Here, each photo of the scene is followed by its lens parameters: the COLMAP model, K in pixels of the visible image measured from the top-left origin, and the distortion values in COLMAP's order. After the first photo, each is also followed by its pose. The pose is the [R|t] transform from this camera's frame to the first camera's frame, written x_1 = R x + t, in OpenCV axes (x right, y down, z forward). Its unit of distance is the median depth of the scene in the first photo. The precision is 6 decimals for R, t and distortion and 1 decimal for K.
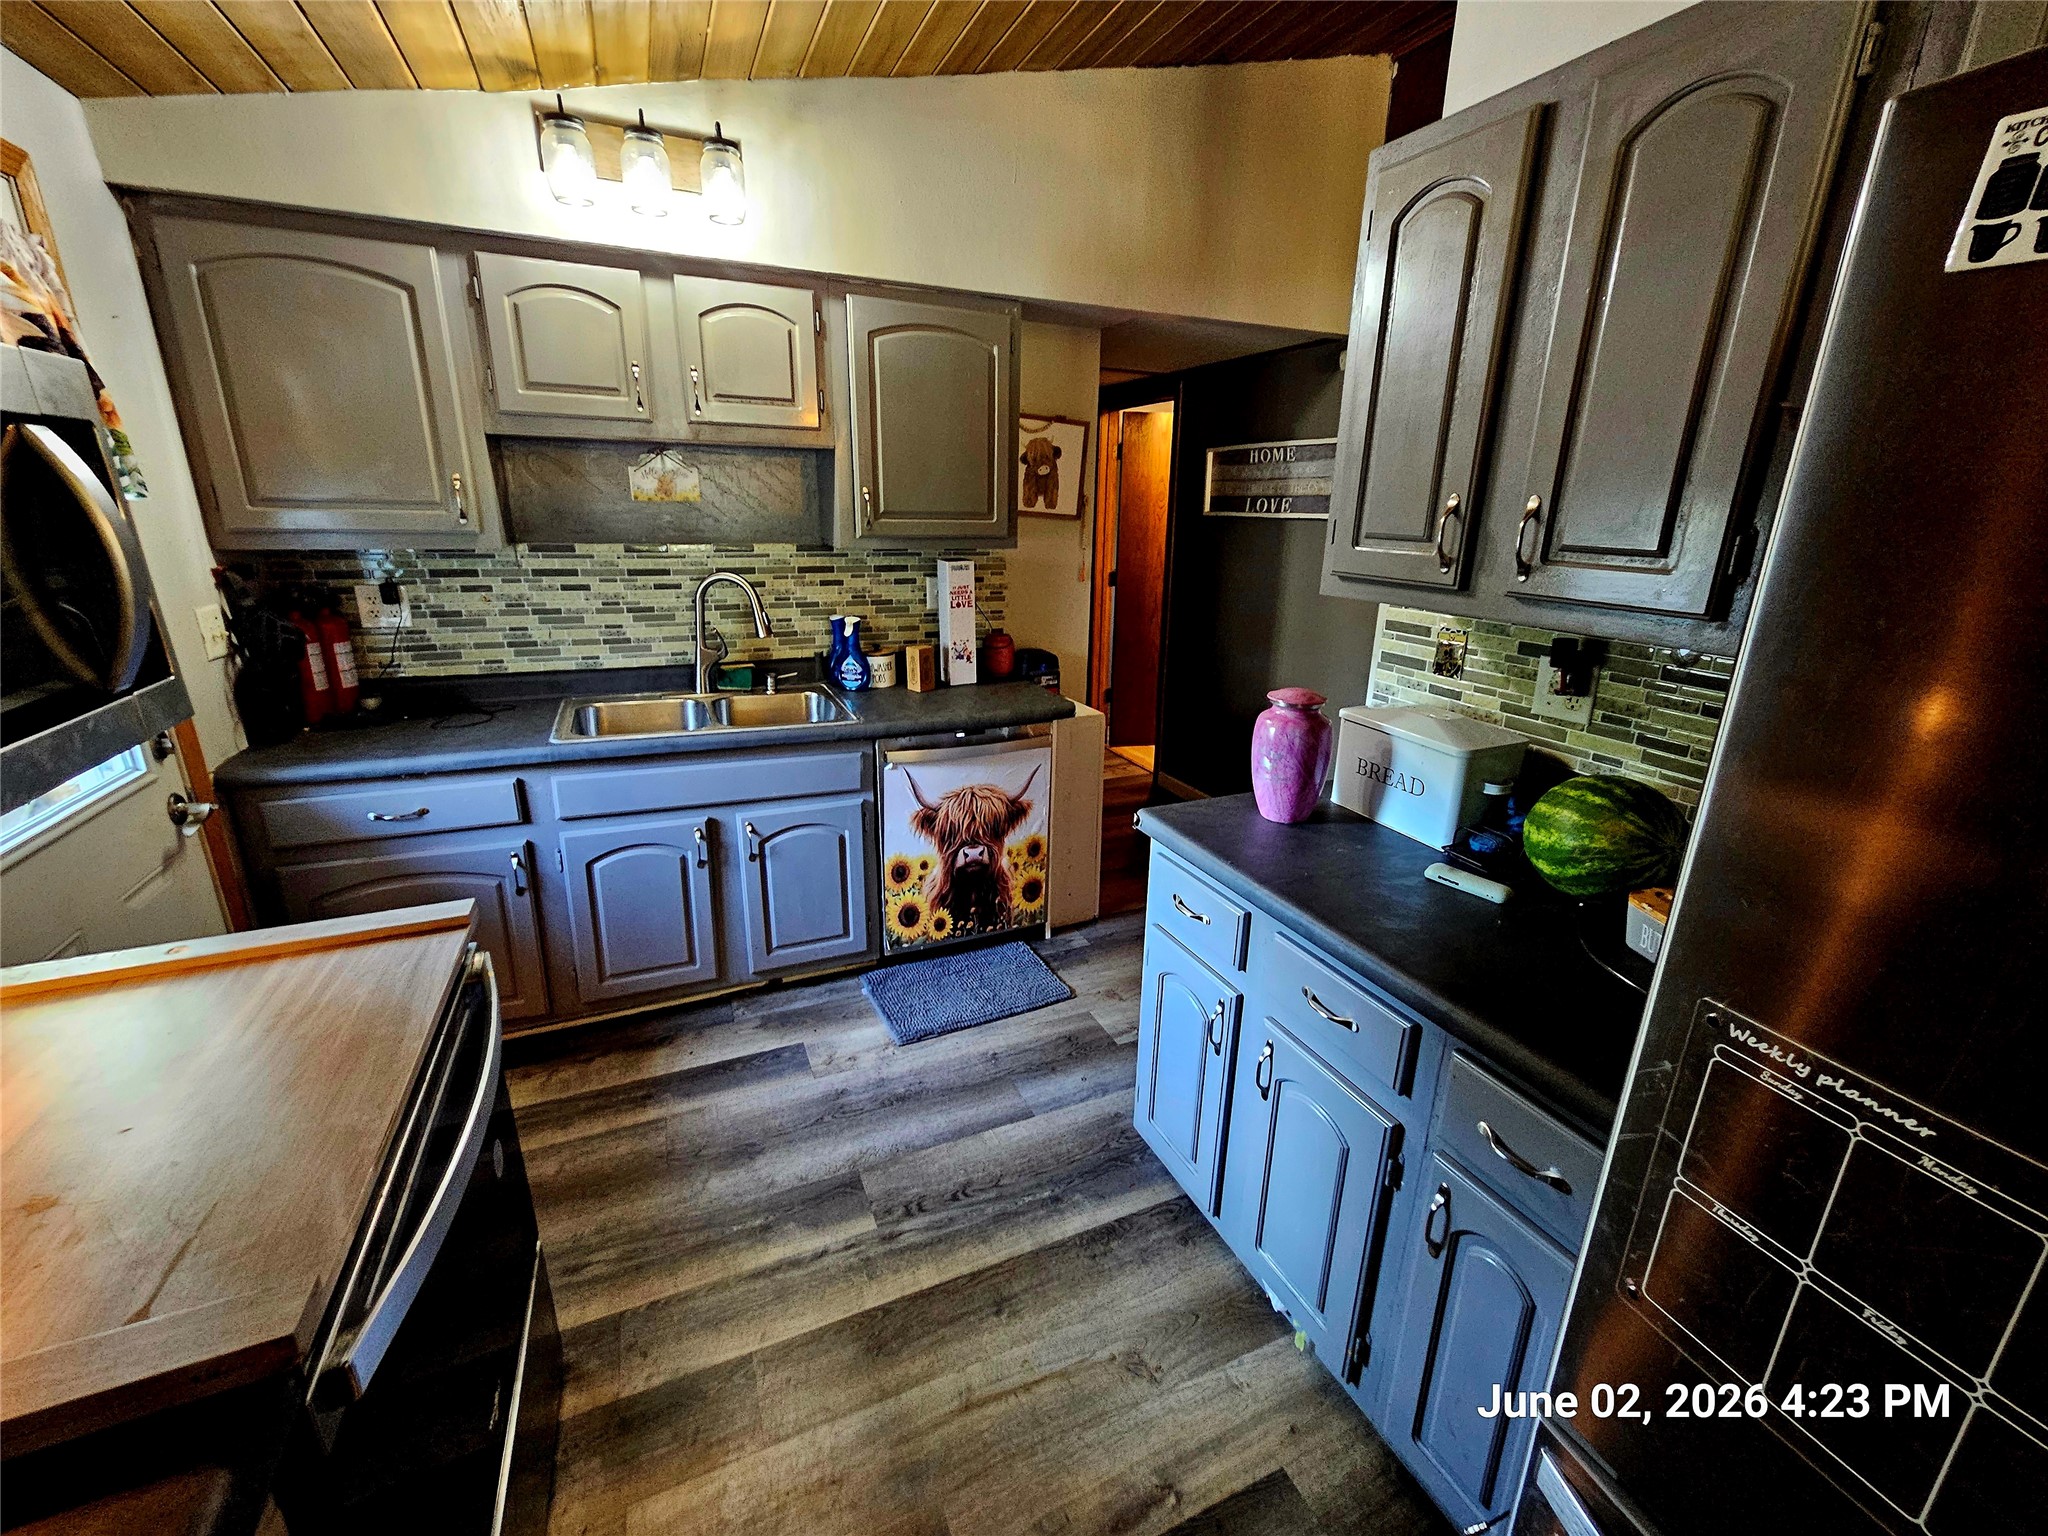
lens RADIAL K [[845.9, 0, 1022.5], [0, 845.9, 755.7], [0, 0, 1]] dist [0.001345, 0.000869]
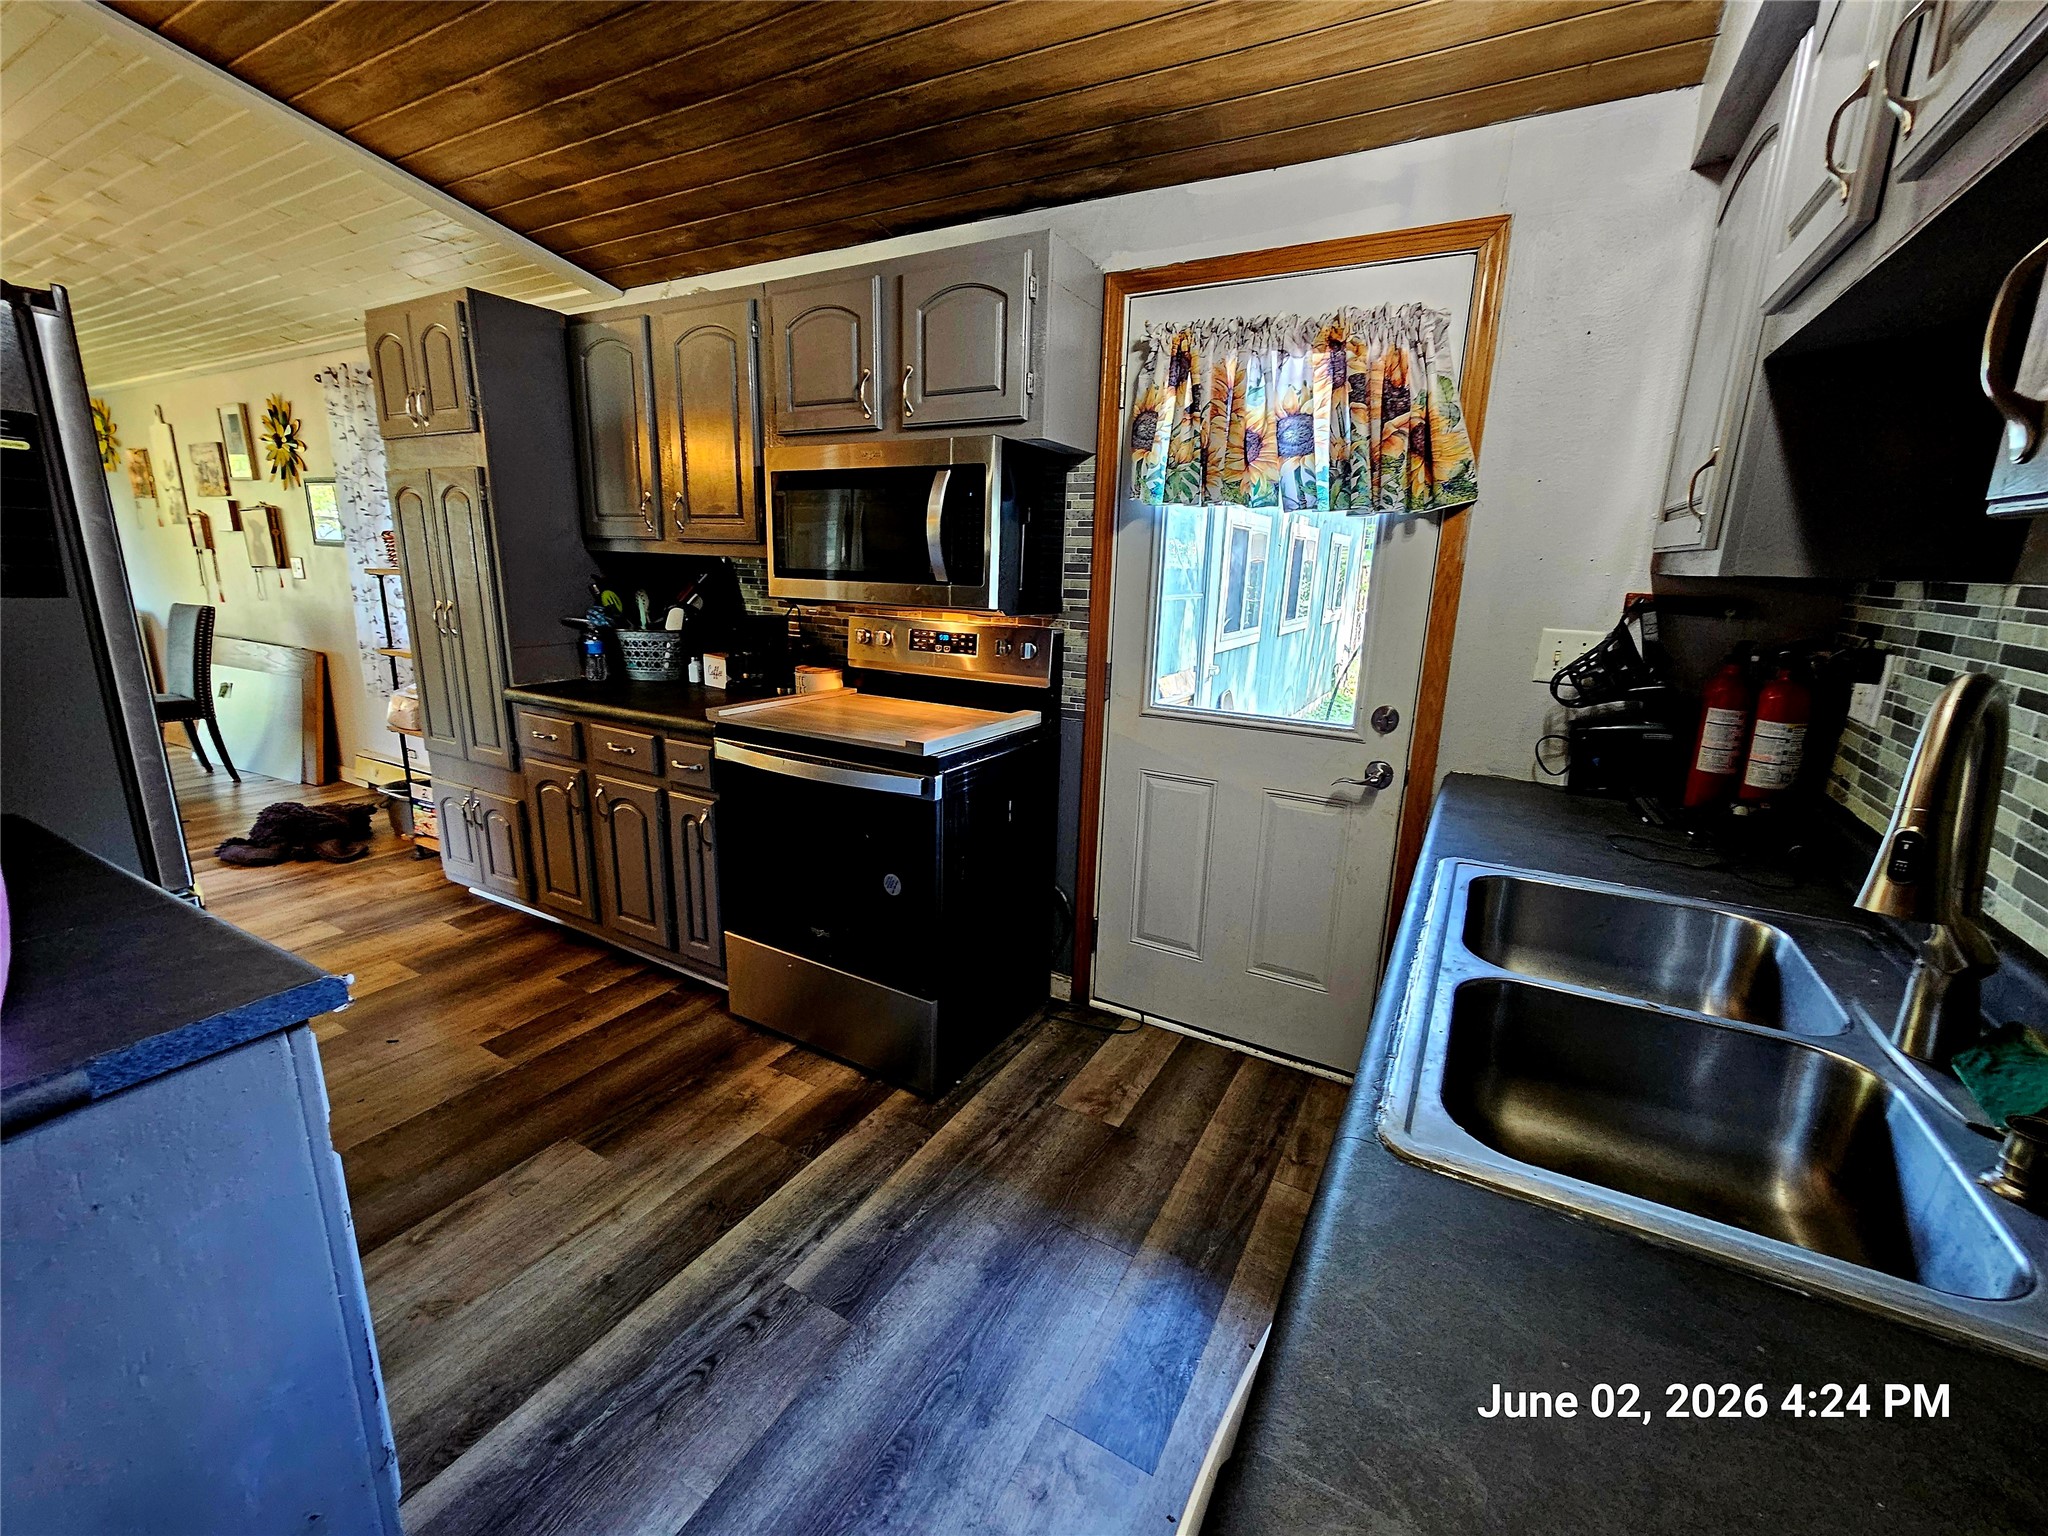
lens RADIAL K [[845.9, 0, 1018.7], [0, 845.9, 763.1], [0, 0, 1]] dist [0.001345, 0.000869]
pose [[-0.799790, 0.096521, -0.592469, 0.101746], [-0.217299, 0.873497, 0.435642, -0.350466], [0.559569, 0.477165, -0.677640, 1.484445]]
